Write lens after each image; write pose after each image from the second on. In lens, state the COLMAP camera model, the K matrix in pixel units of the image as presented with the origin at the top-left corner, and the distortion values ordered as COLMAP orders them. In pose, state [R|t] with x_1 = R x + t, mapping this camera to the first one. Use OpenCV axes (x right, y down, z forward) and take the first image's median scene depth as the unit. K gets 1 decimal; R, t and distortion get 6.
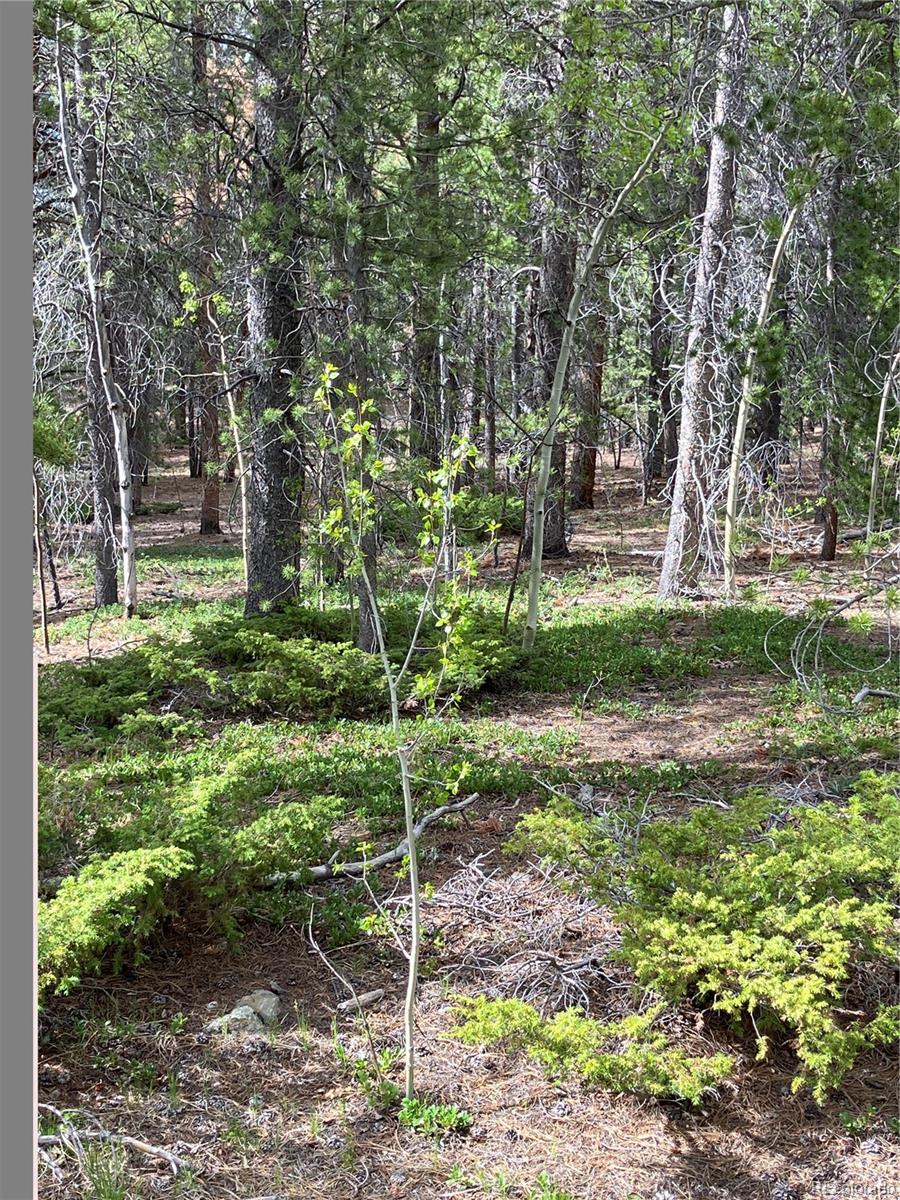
lens RADIAL K [[1760.1, 0, 423.8], [0, 1760.1, 585.9], [0, 0, 1]] dist [0.031539, 0.000000]
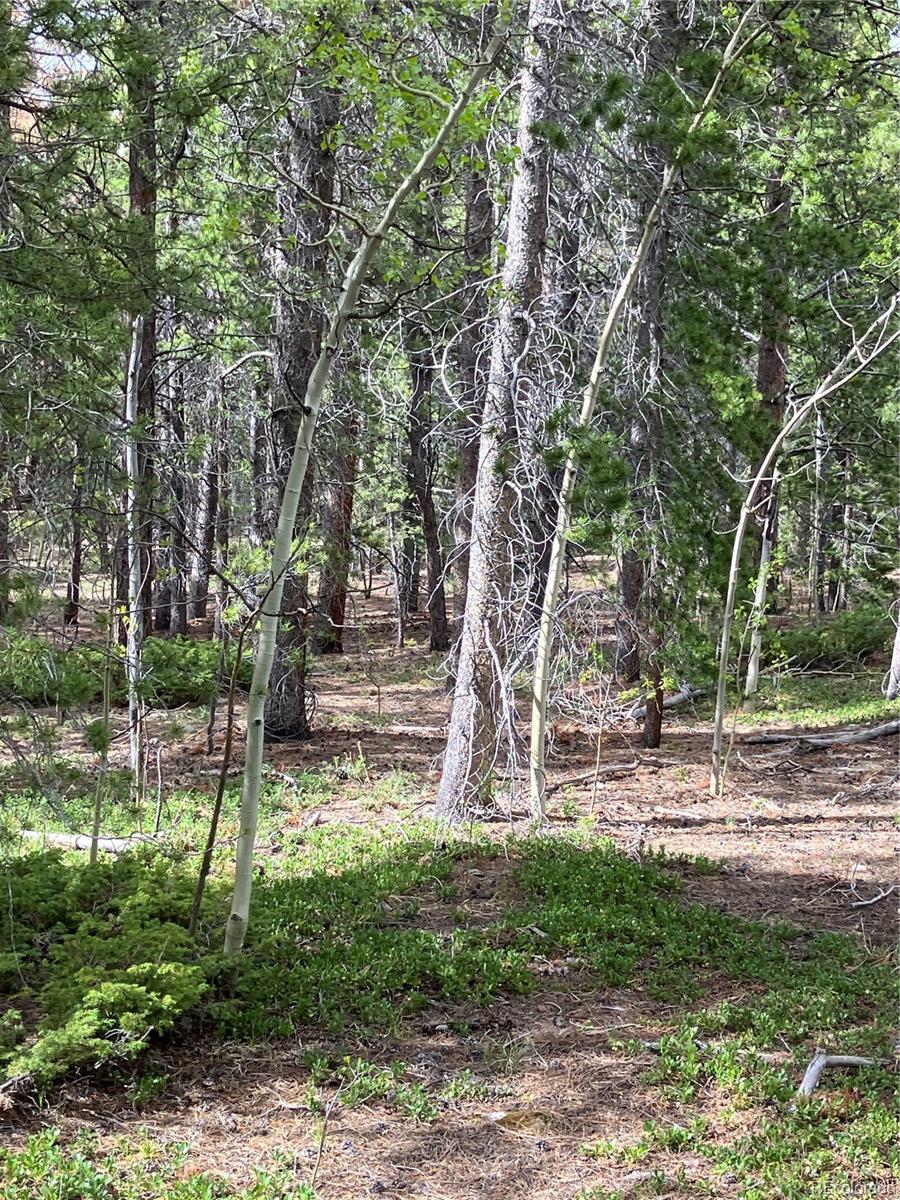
lens RADIAL K [[1760.1, 0, 456.4], [0, 1760.1, 601.1], [0, 0, 1]] dist [0.031539, 0.000000]
pose [[0.987000, 0.012143, 0.160264, 0.028627], [-0.002644, 0.998234, -0.059348, -0.037090], [-0.160701, 0.058153, 0.985288, 0.308990]]
